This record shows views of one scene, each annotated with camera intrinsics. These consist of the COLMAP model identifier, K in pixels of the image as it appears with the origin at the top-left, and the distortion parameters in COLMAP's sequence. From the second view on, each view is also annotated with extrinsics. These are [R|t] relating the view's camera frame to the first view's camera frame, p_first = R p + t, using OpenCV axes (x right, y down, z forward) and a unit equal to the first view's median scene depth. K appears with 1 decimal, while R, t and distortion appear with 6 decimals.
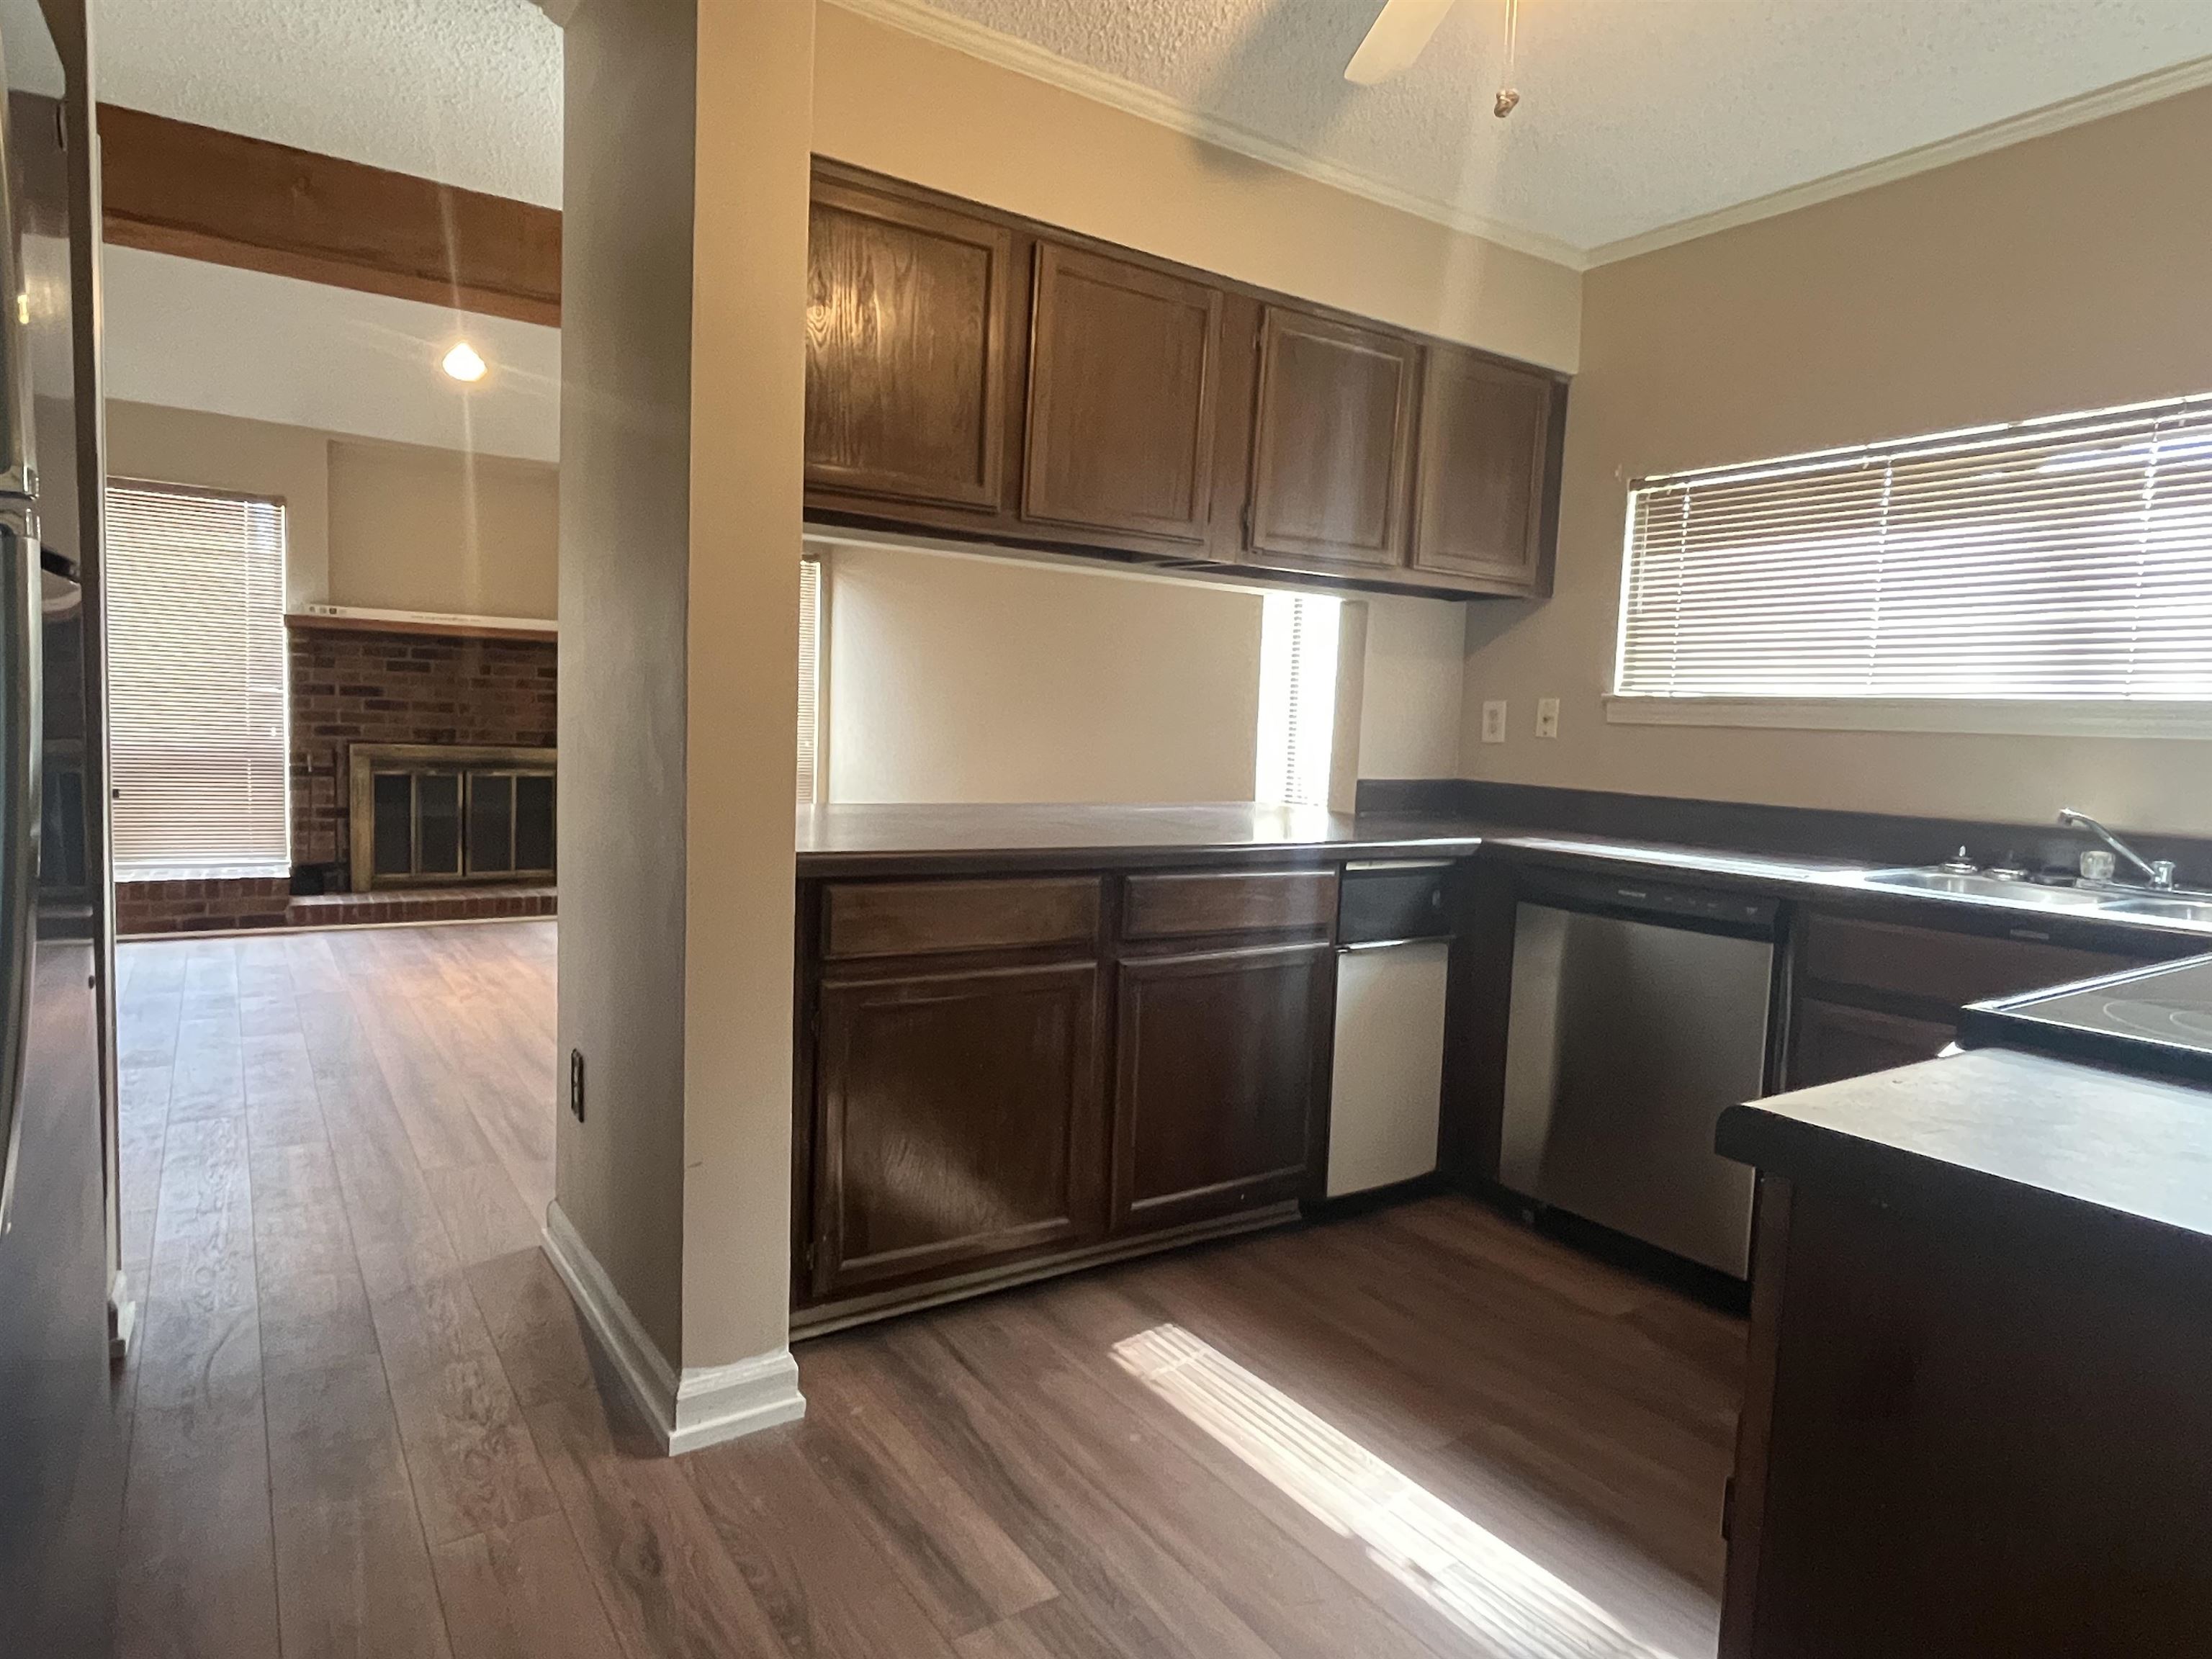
lens RADIAL K [[1304.3, 0, 1096.7], [0, 1304.3, 829.4], [0, 0, 1]] dist [0.000370, -0.000070]
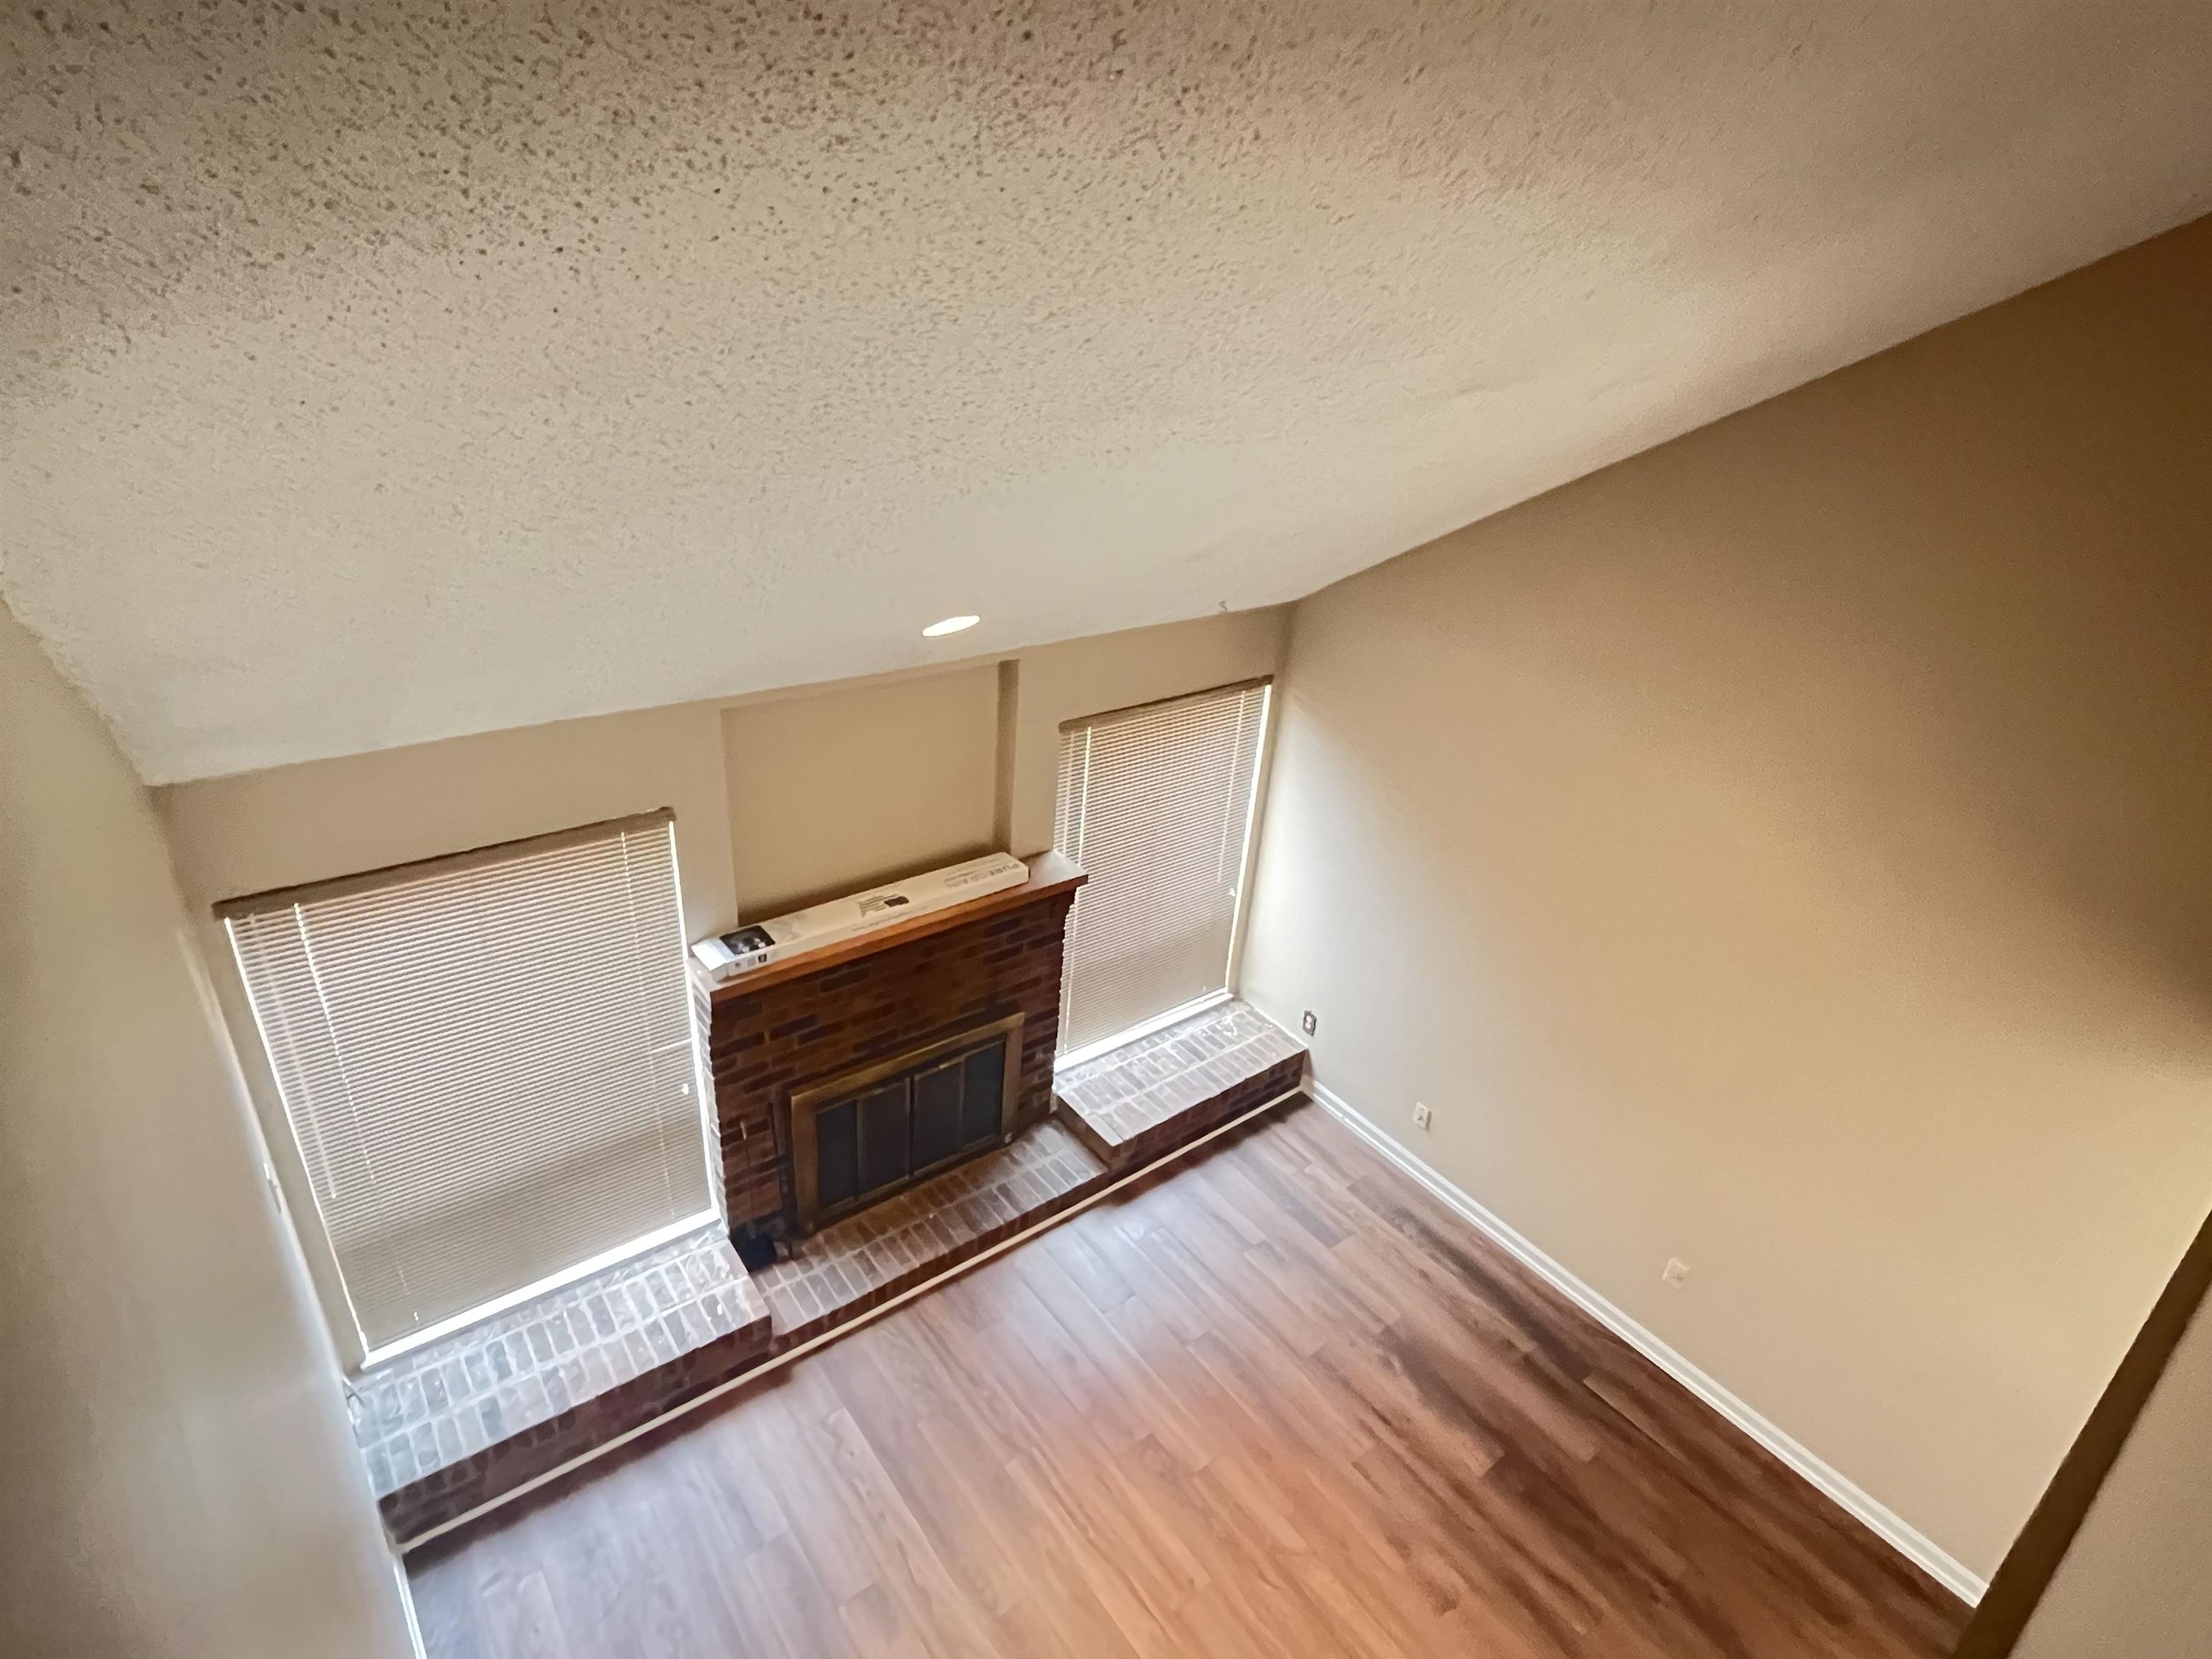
lens RADIAL K [[1154.8, 0, 1109.0], [0, 1154.8, 831.0], [0, 0, 1]] dist [-0.001753, -0.000128]
pose [[0.996899, -0.004263, 0.078578, -0.442208], [-0.026568, 0.921673, 0.387056, -0.471396], [-0.074073, -0.387943, 0.918702, 0.435028]]
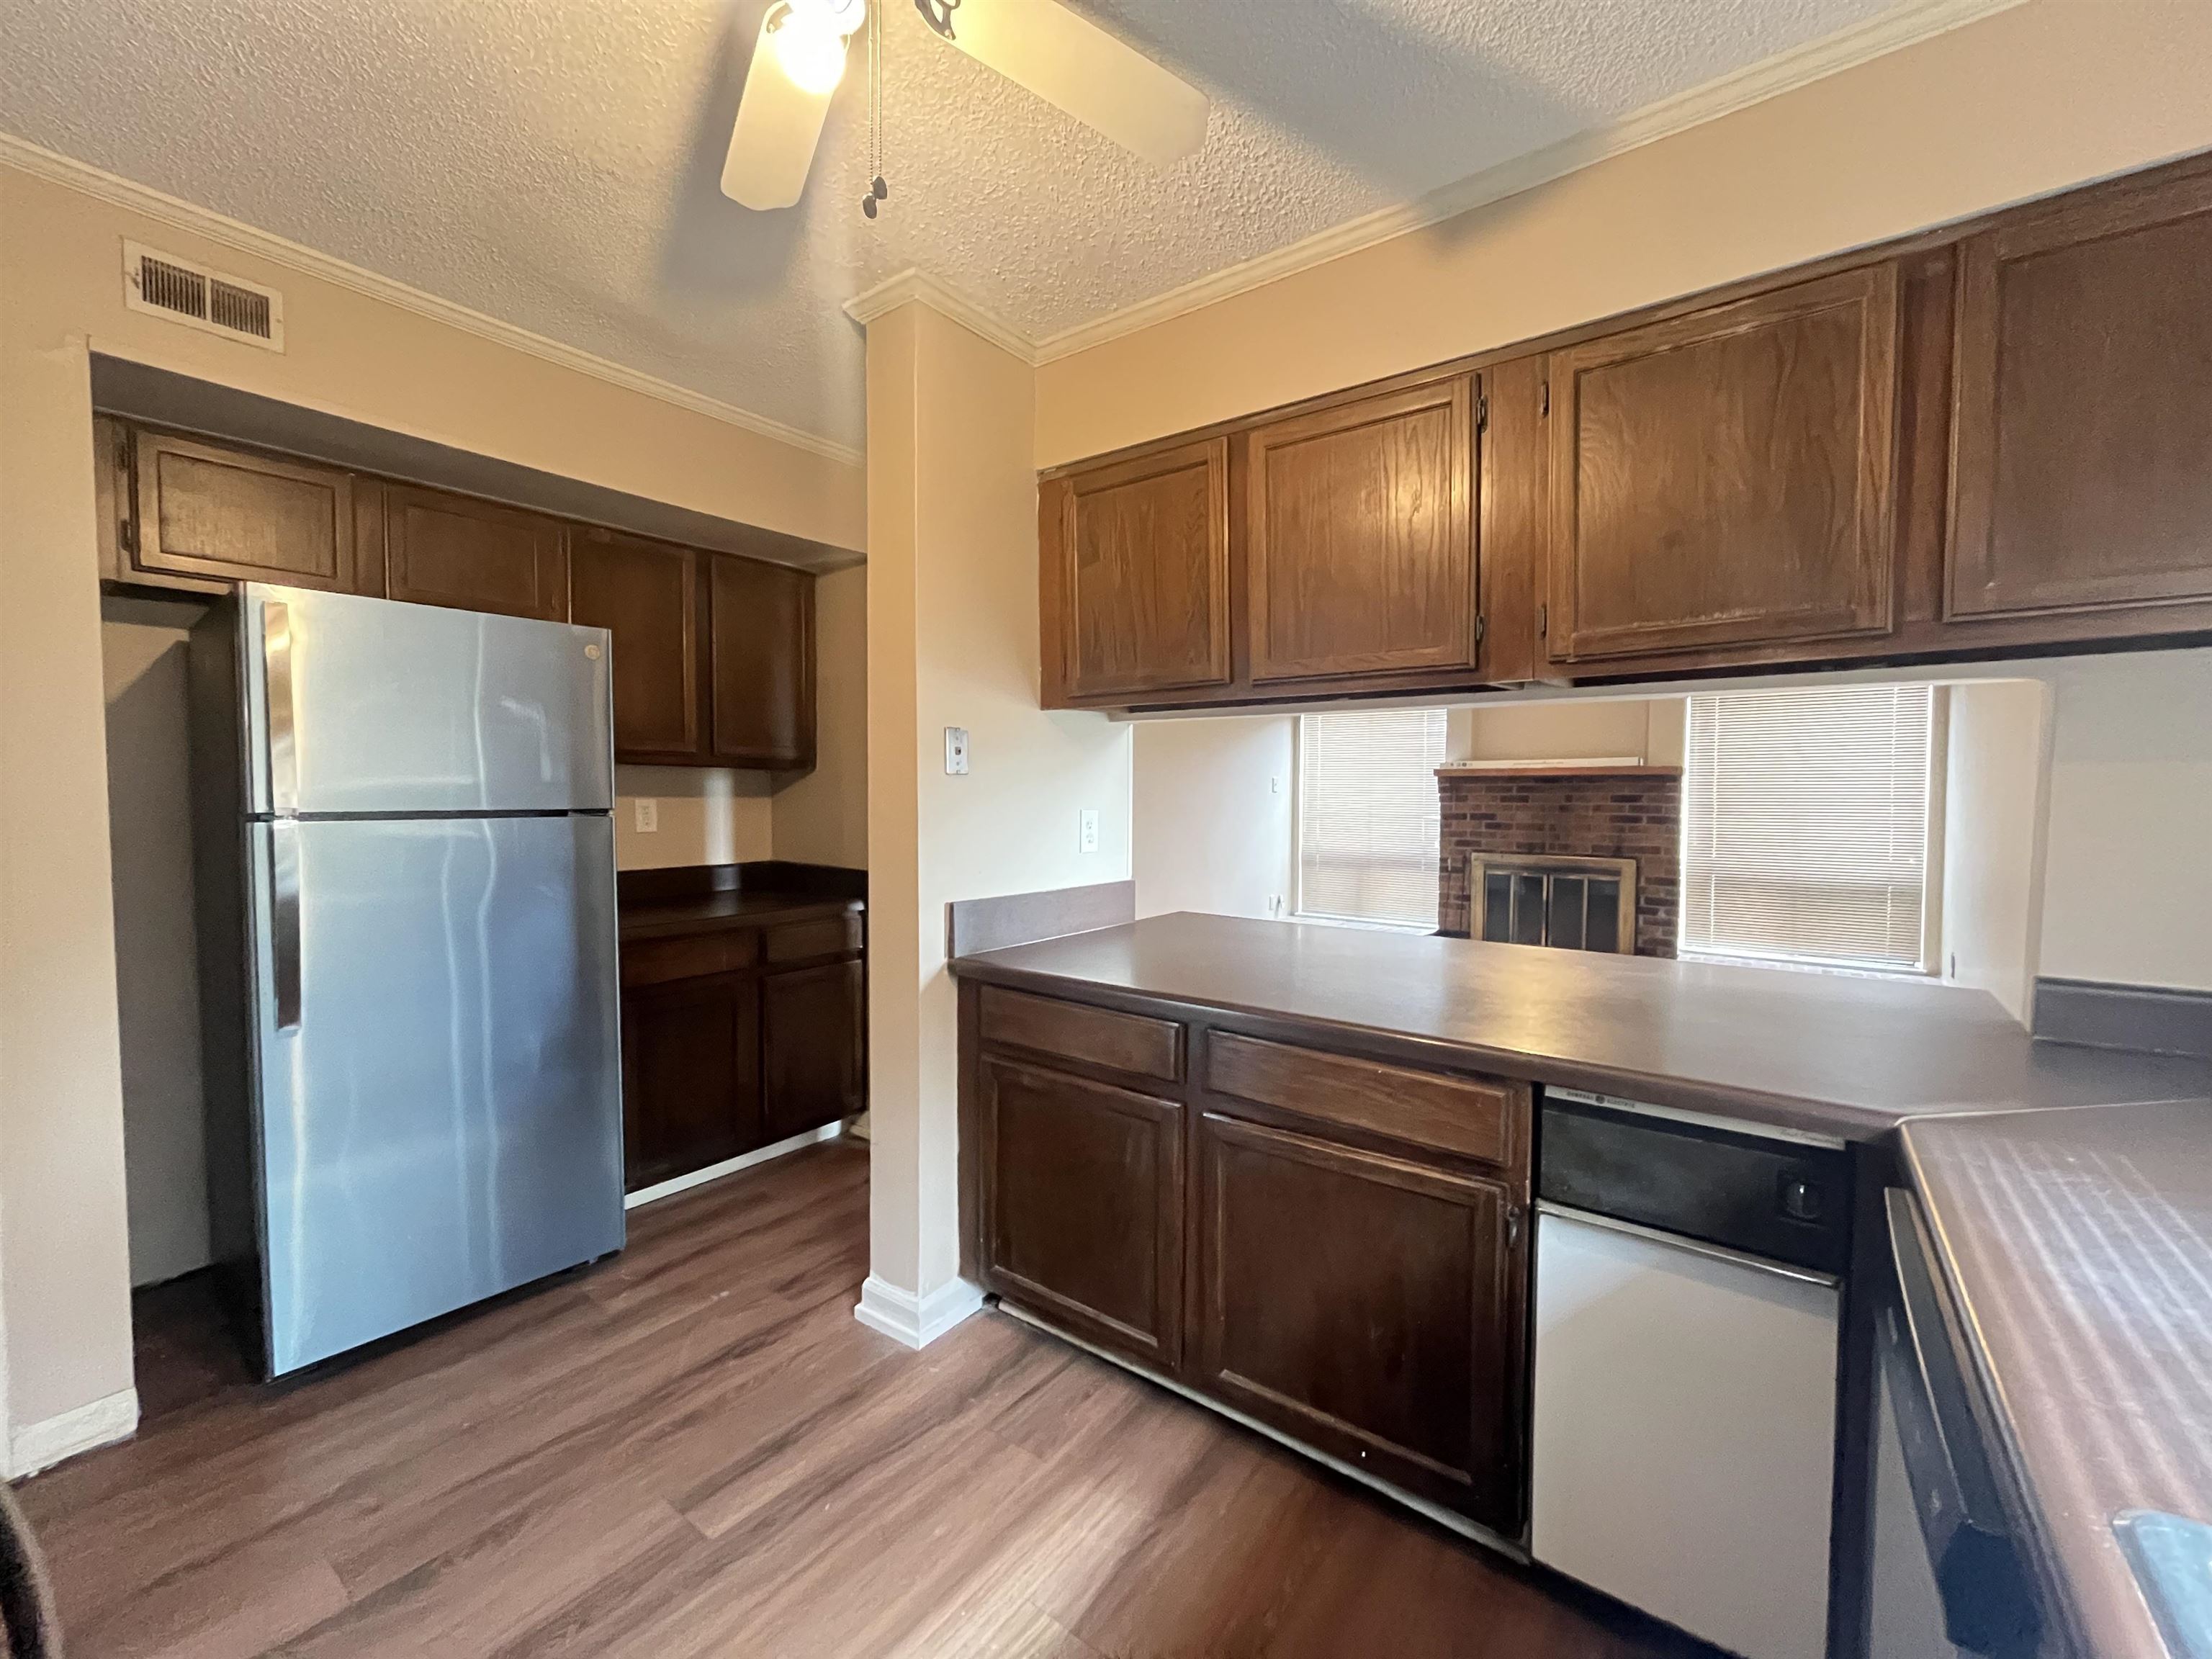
lens RADIAL K [[895.8, 0, 1102.4], [0, 895.8, 825.0], [0, 0, 1]] dist [-0.000109, -0.000039]
pose [[0.326403, -0.003699, -0.945224, 0.254566], [-0.072012, 0.996989, -0.028768, -0.037060], [0.942484, 0.077457, 0.325153, 0.270427]]
